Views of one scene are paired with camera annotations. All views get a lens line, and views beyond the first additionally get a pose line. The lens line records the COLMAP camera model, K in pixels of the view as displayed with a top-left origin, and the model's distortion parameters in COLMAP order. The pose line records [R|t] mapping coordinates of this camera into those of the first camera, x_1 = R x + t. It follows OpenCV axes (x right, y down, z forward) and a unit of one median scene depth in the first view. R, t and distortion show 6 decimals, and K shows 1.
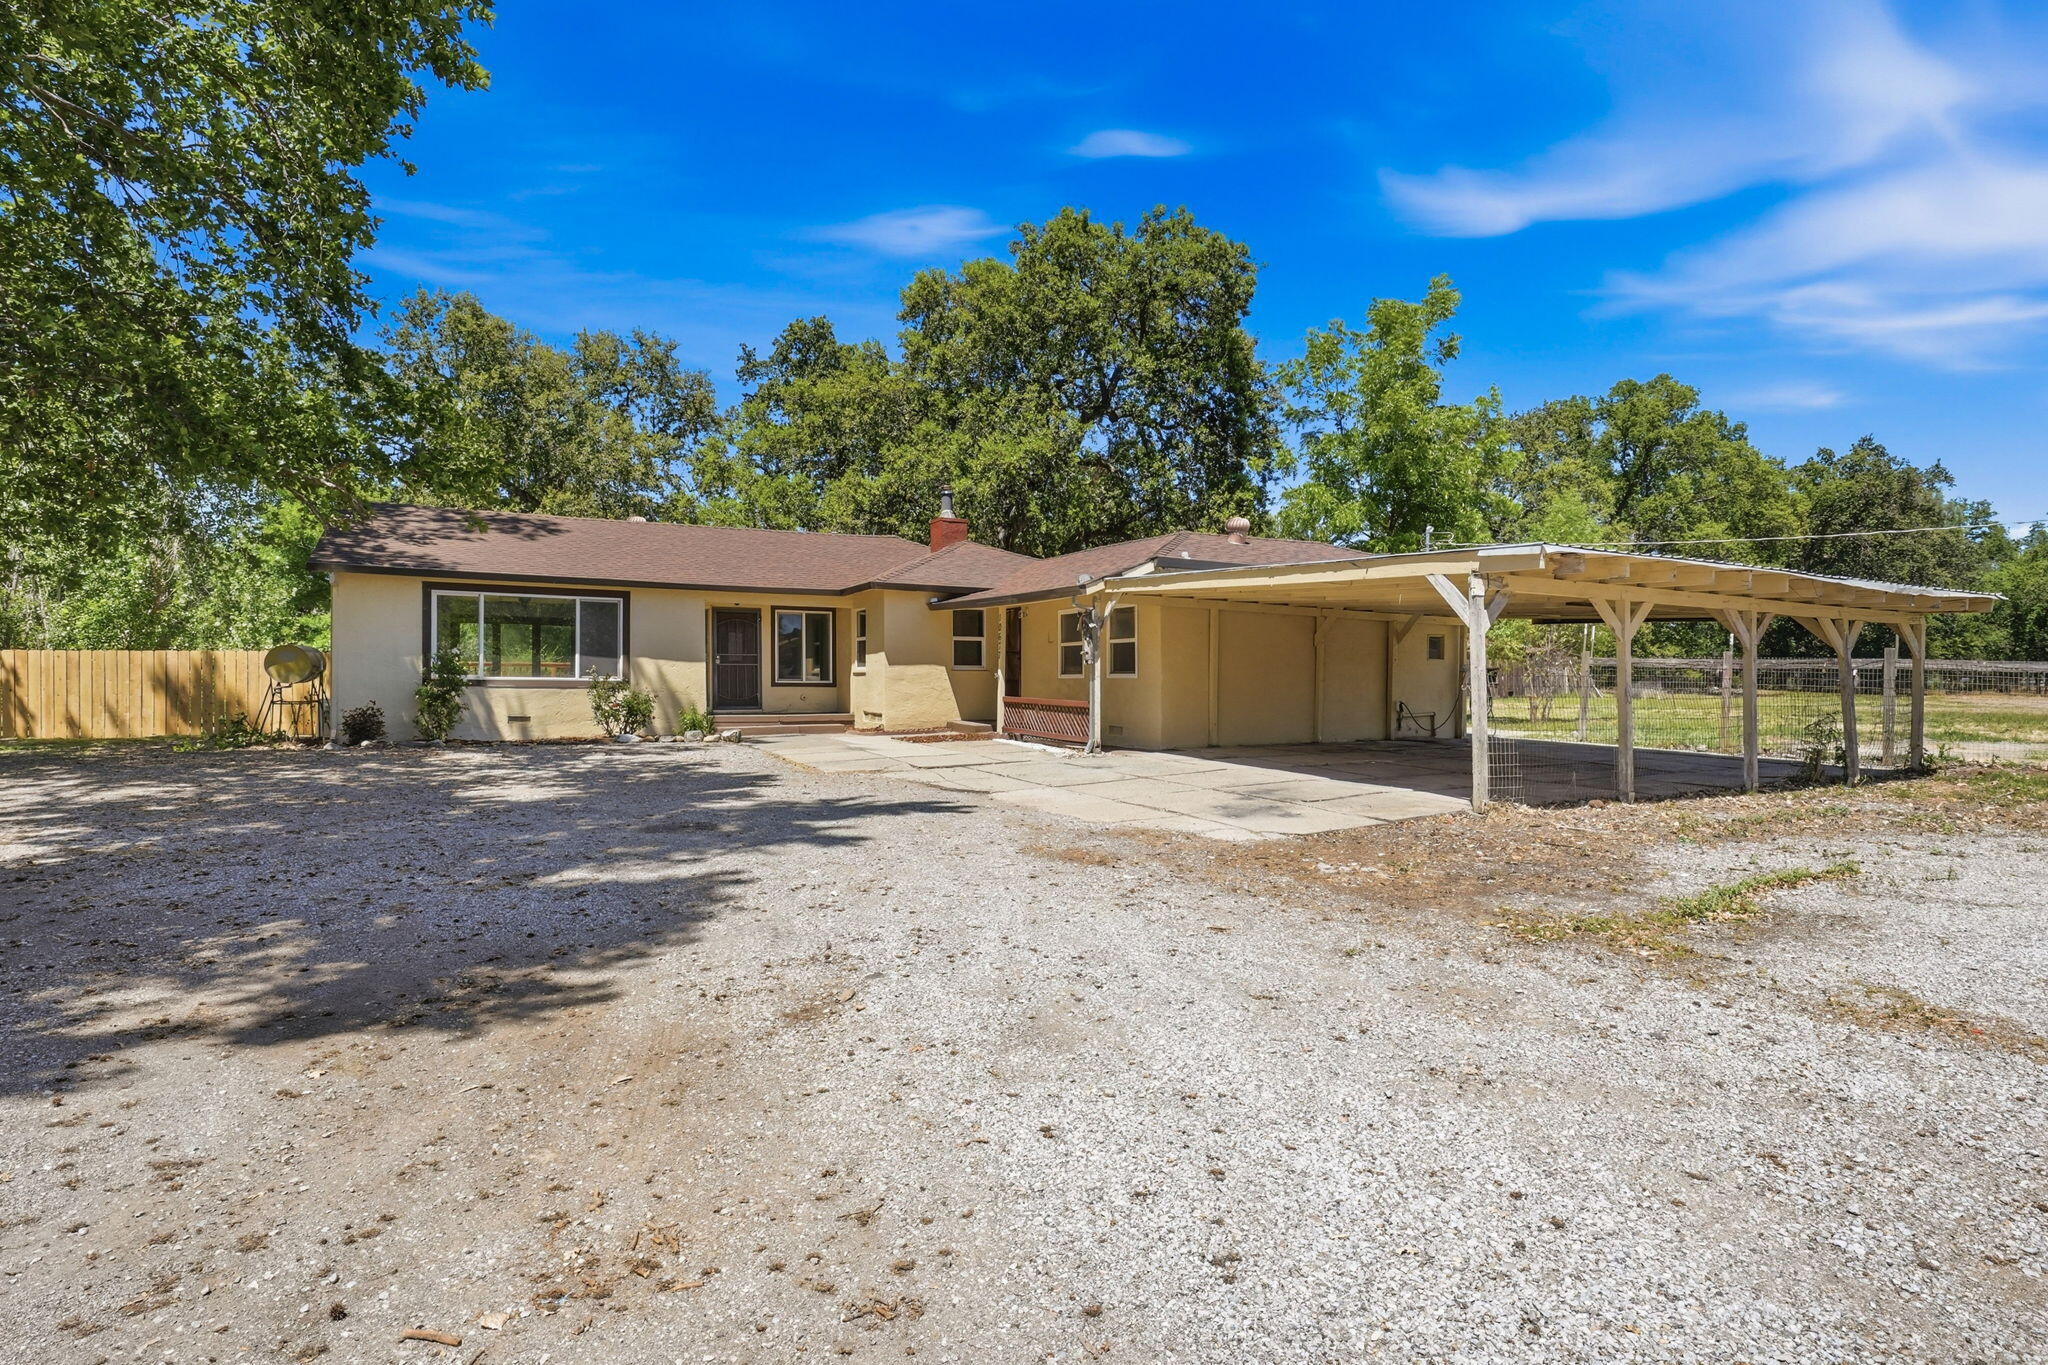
lens RADIAL K [[919.1, 0, 1026.3], [0, 919.1, 687.6], [0, 0, 1]] dist [0.001117, -0.000096]
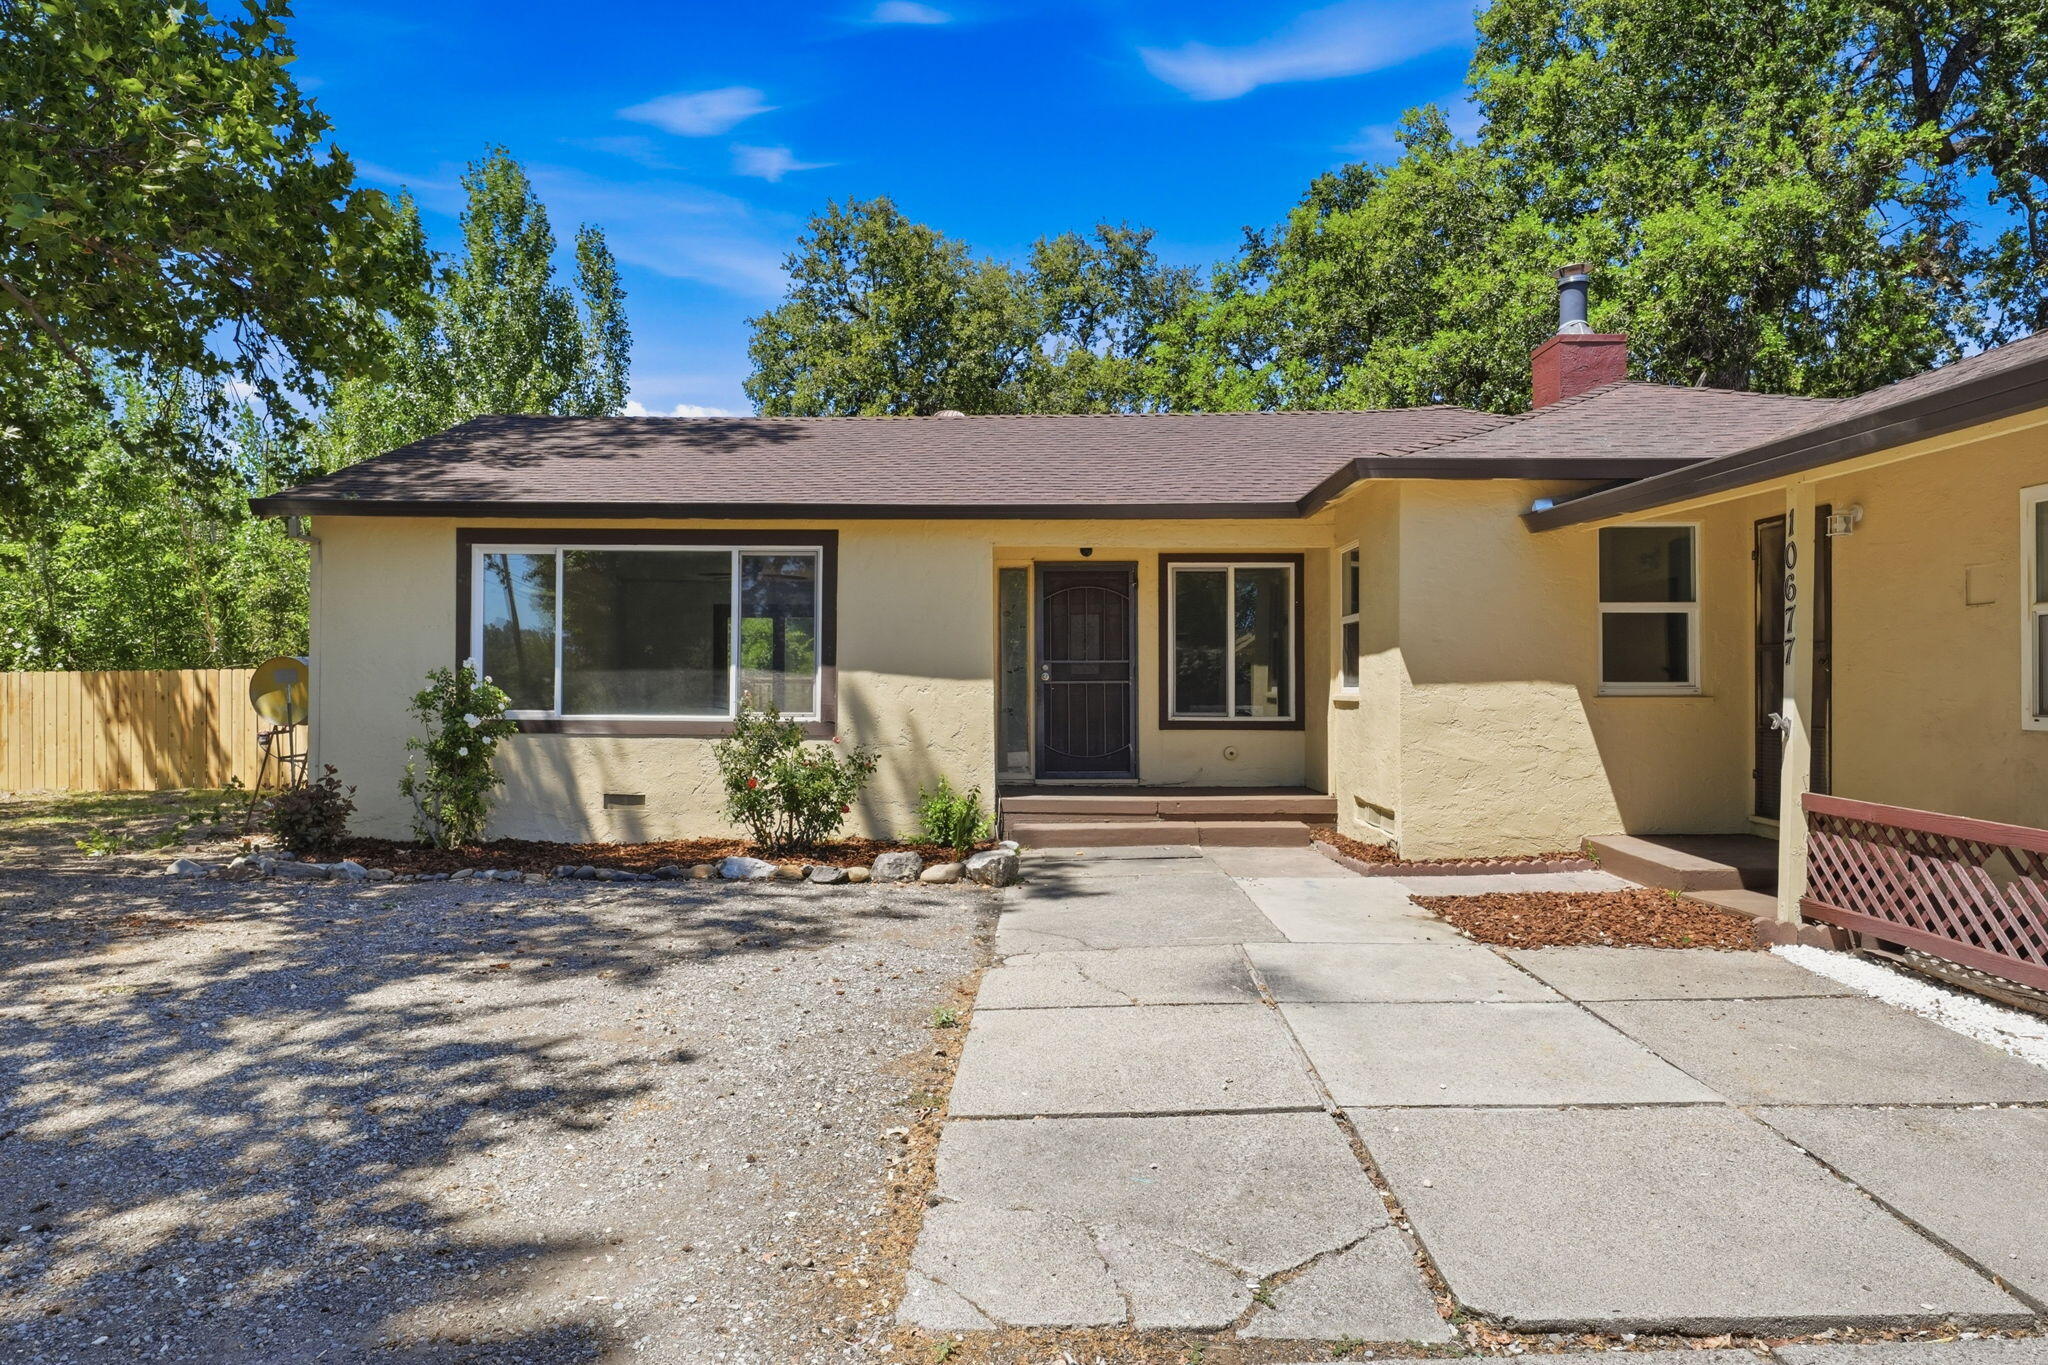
lens RADIAL K [[1157.9, 0, 1028.4], [0, 1157.9, 699.0], [0, 0, 1]] dist [-0.000660, 0.000763]
pose [[0.871363, 0.001228, -0.490638, -0.050921], [-0.001177, 0.999999, 0.000411, -0.017022], [0.490638, 0.000219, 0.871364, 0.478073]]
